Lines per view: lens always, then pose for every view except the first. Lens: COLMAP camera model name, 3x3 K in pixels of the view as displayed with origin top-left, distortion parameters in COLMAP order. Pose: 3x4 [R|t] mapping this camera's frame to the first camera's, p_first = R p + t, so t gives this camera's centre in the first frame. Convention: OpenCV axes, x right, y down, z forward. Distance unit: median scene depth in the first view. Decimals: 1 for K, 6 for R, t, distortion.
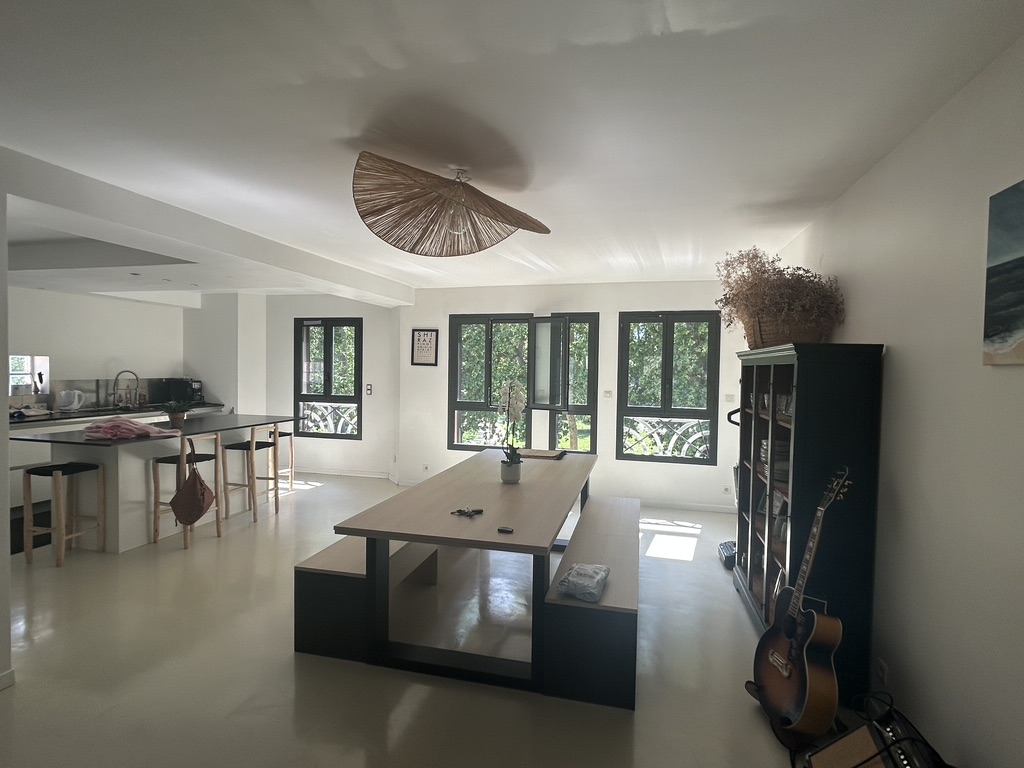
lens RADIAL K [[522.8, 0, 512.0], [0, 522.8, 384.0], [0, 0, 1]] dist [-0.000605, -0.000613]
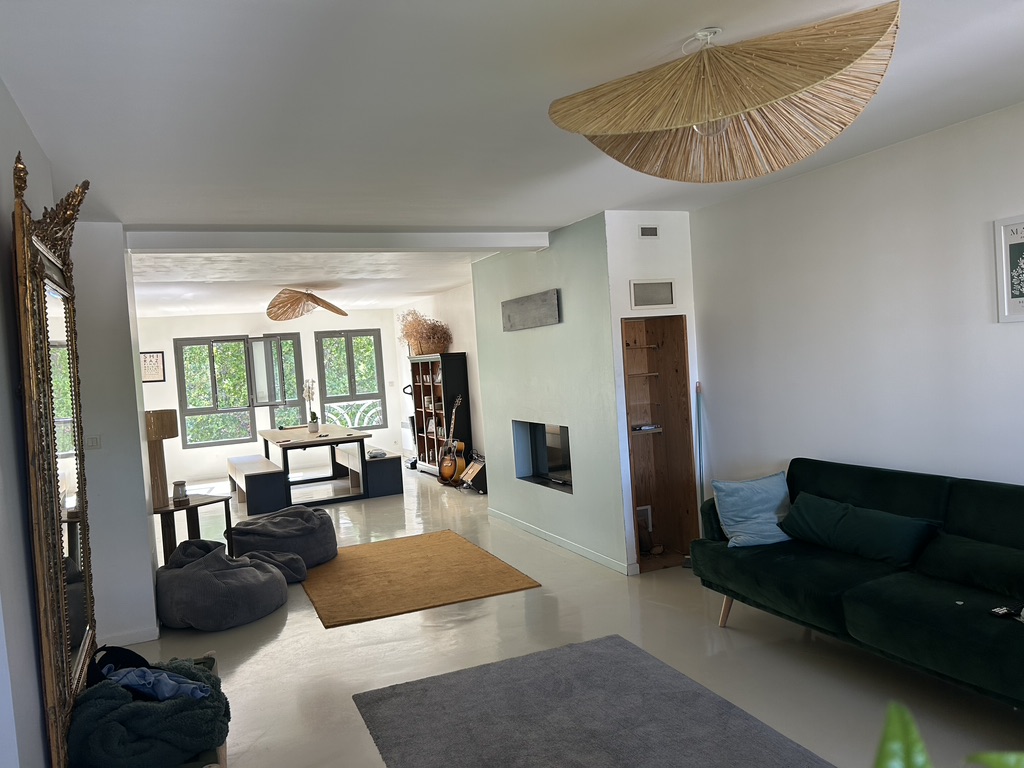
lens RADIAL K [[771.0, 0, 515.0], [0, 771.0, 384.0], [0, 0, 1]] dist [0.053734, -0.061987]
pose [[0.784781, -0.093013, 0.612753, -0.671940], [0.099939, 0.994728, 0.022999, 0.011226], [-0.611662, 0.043189, 0.789939, -0.995669]]
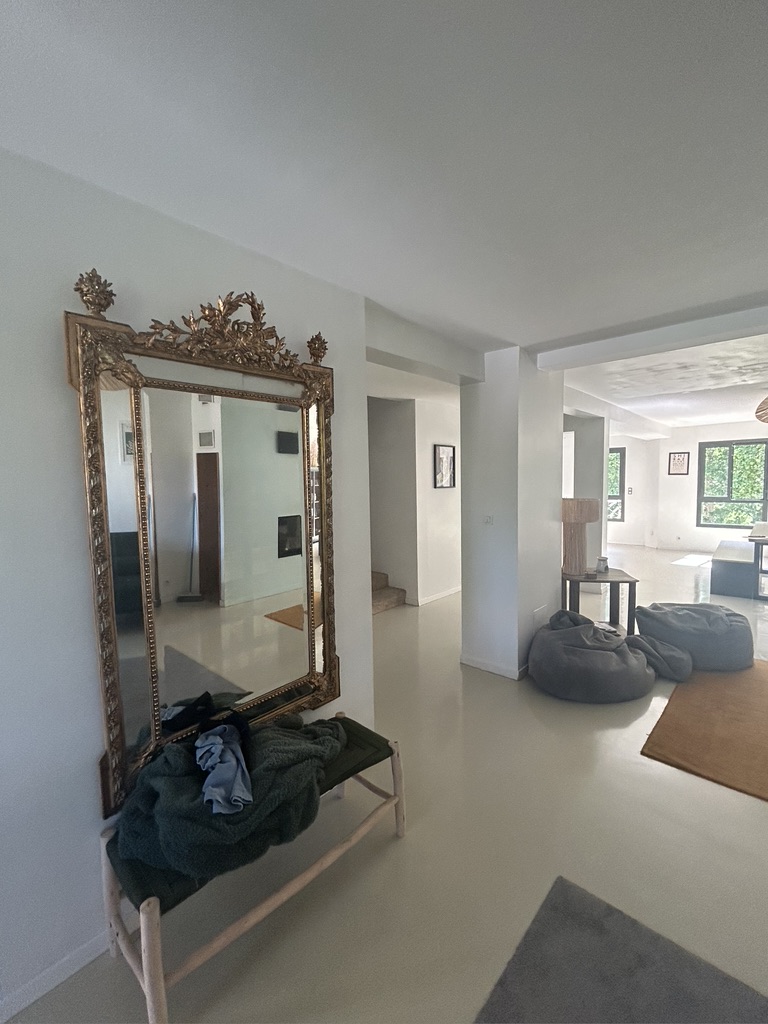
lens RADIAL K [[444.4, 0, 385.4], [0, 444.4, 511.4], [0, 0, 1]] dist [0.000277, -0.000533]
pose [[0.884996, 0.000272, -0.465599, -0.366637], [0.020663, 0.998992, 0.039858, 0.004180], [0.465141, -0.044895, 0.884098, -0.714917]]
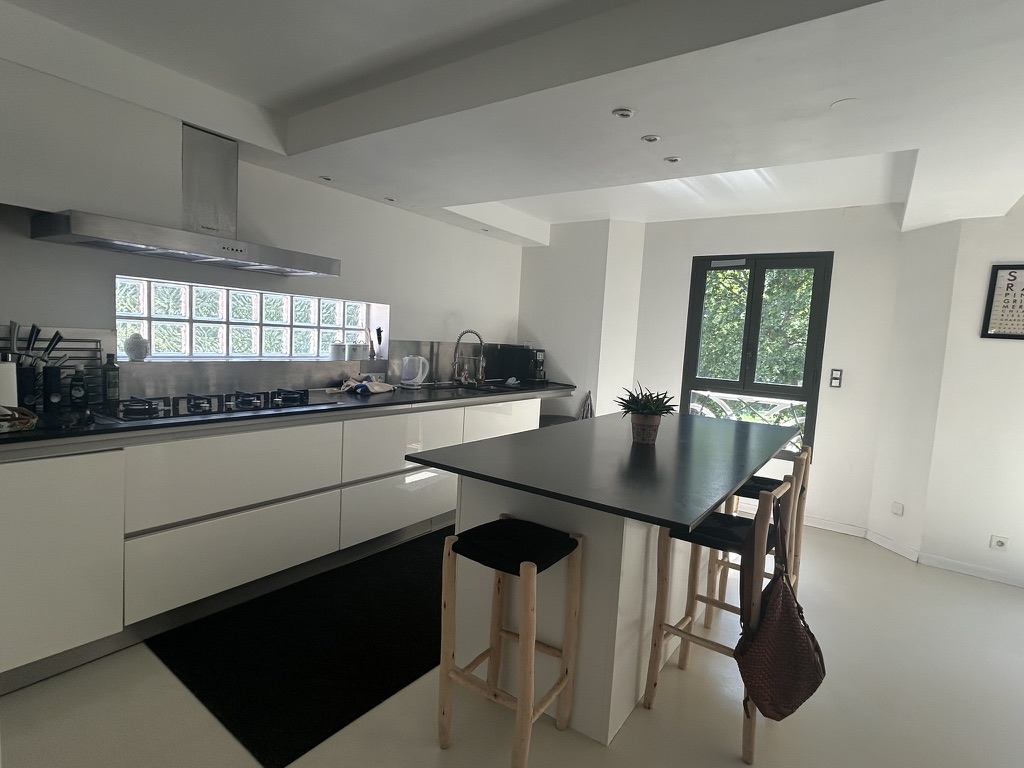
lens RADIAL K [[524.0, 0, 507.8], [0, 524.0, 382.5], [0, 0, 1]] dist [0.001449, -0.000441]
pose [[0.934871, 0.066302, -0.348742, -0.493654], [-0.051682, 0.997357, 0.051073, 0.005324], [0.351207, -0.029723, 0.935826, 0.407748]]
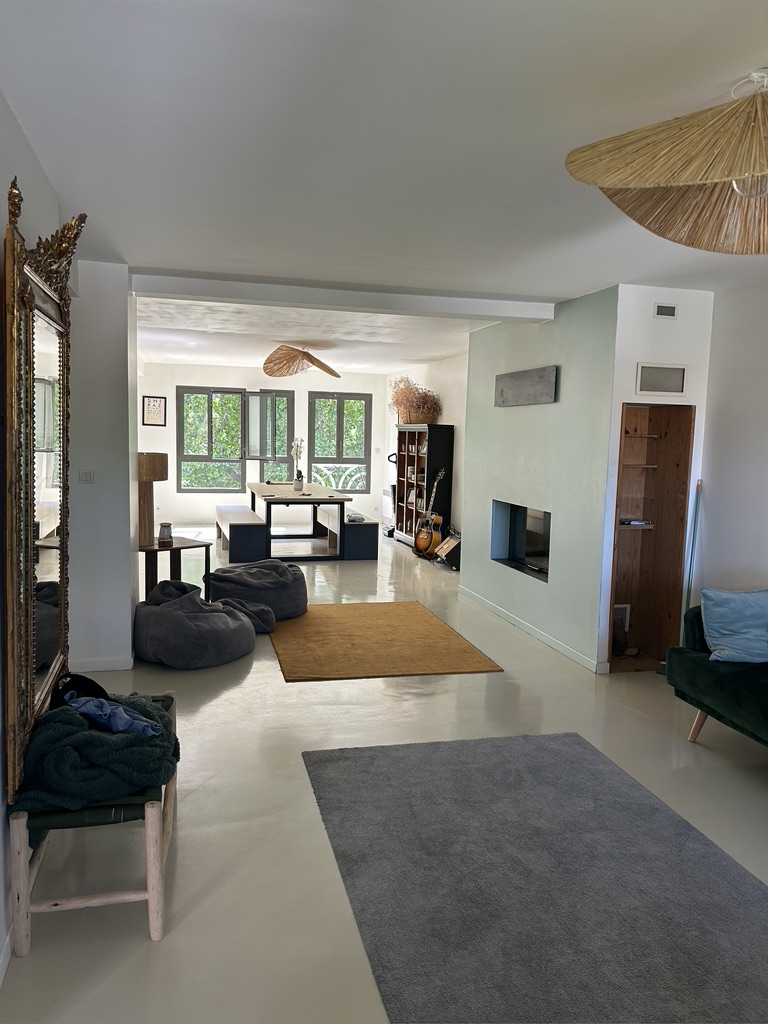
lens RADIAL K [[770.6, 0, 384.0], [0, 770.6, 512.0], [0, 0, 1]] dist [0.051960, -0.059532]
pose [[0.875057, -0.043444, 0.482067, -0.651003], [0.002076, 0.996292, 0.086017, 0.012425], [-0.484016, -0.074269, 0.871902, -0.978791]]
